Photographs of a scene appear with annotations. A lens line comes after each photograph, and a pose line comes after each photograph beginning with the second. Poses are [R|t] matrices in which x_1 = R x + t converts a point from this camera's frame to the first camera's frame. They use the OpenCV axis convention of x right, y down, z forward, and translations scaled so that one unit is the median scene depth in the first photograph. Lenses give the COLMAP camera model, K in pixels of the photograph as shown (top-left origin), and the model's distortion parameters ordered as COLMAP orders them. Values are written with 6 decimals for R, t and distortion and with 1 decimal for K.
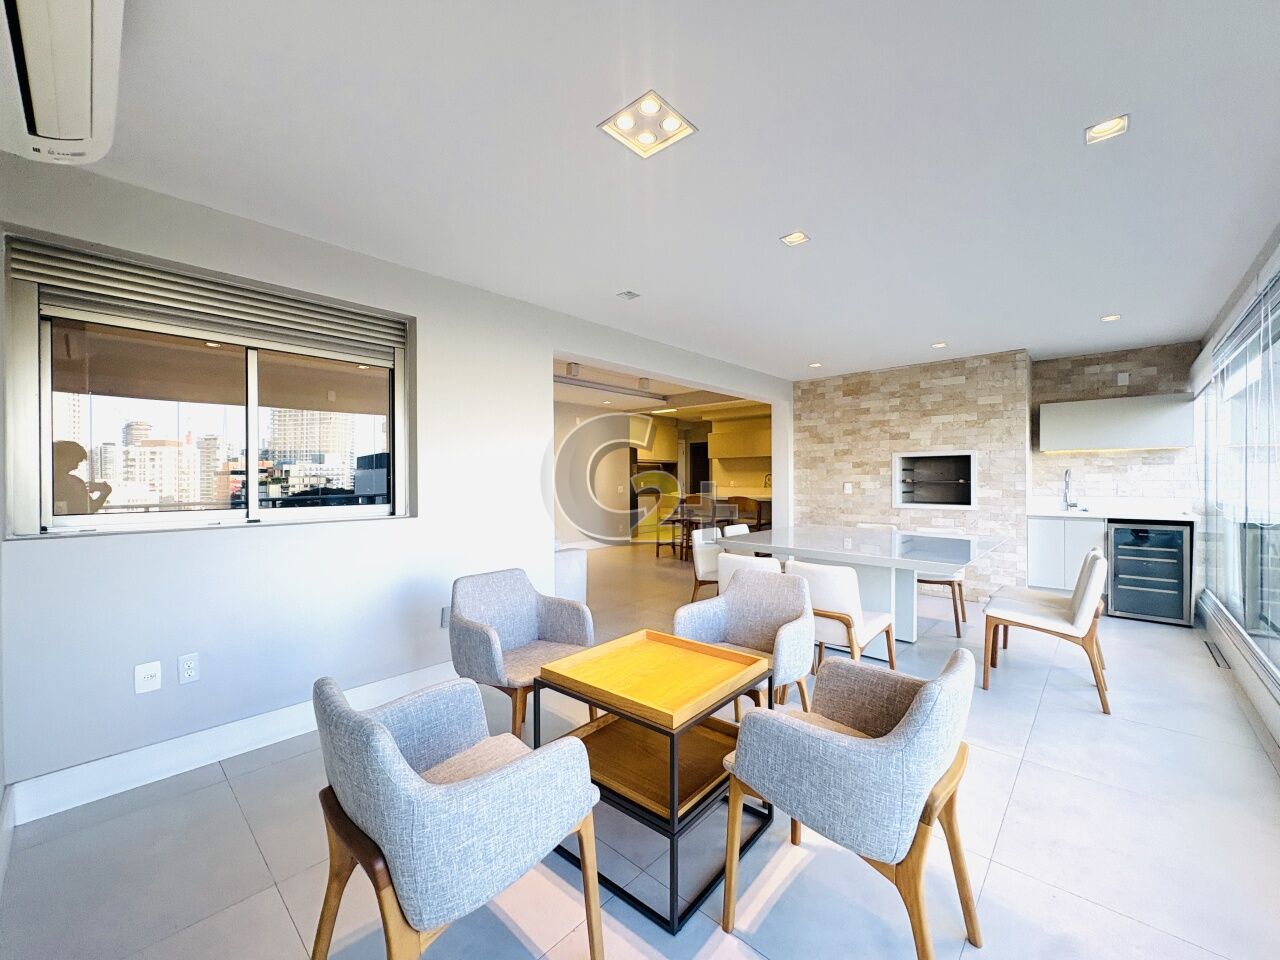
lens RADIAL K [[507.4, 0, 641.7], [0, 507.4, 481.7], [0, 0, 1]] dist [-0.000303, -0.000237]
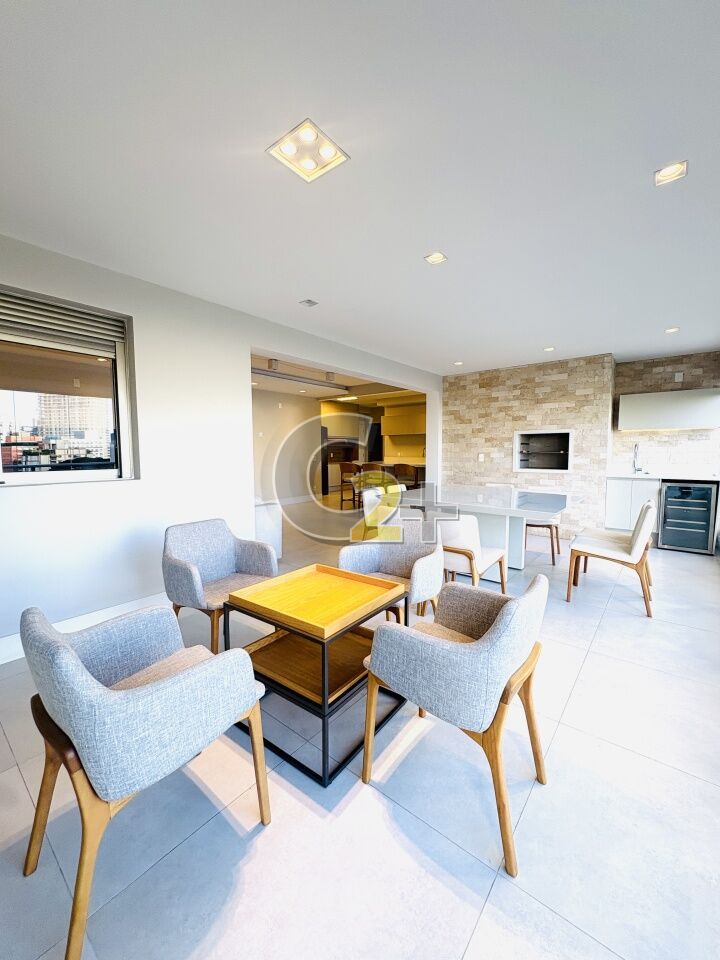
lens RADIAL K [[380.5, 0, 358.4], [0, 380.5, 481.5], [0, 0, 1]] dist [-0.000303, -0.000237]
pose [[0.998100, -0.003616, 0.061505, 0.026249], [-0.000952, 0.997253, 0.074067, 0.002929], [-0.061604, -0.073985, 0.995355, 0.014193]]
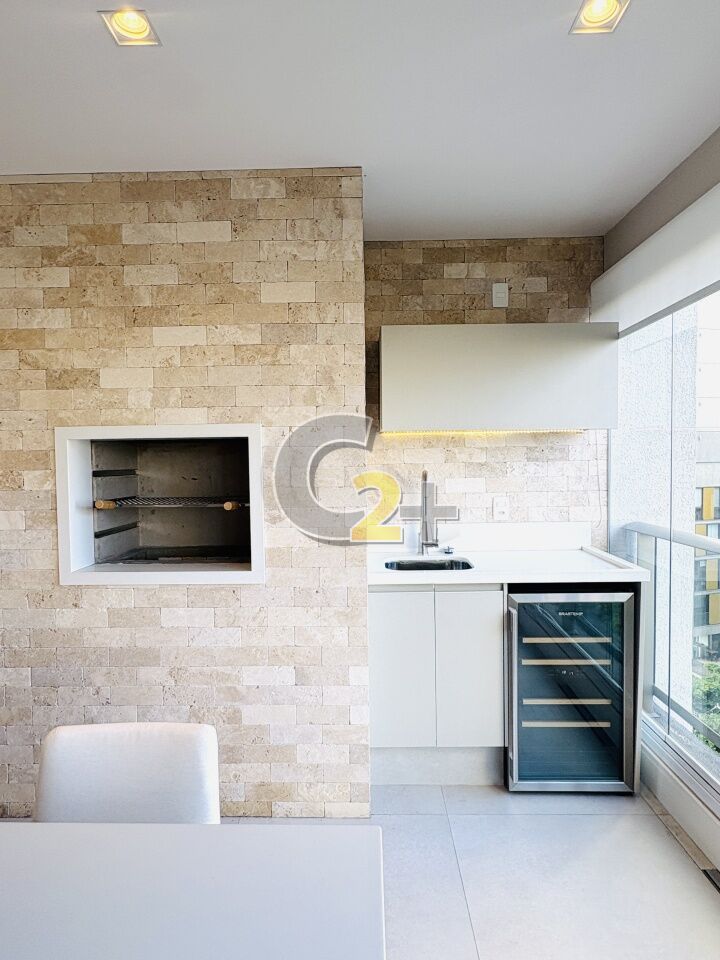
lens RADIAL K [[572.7, 0, 356.7], [0, 572.7, 480.8], [0, 0, 1]] dist [-0.000580, -0.000085]
pose [[0.746538, -0.031932, 0.664576, 0.481994], [0.013750, 0.999375, 0.032573, -0.037057], [-0.665200, -0.015180, 0.746511, 0.711281]]
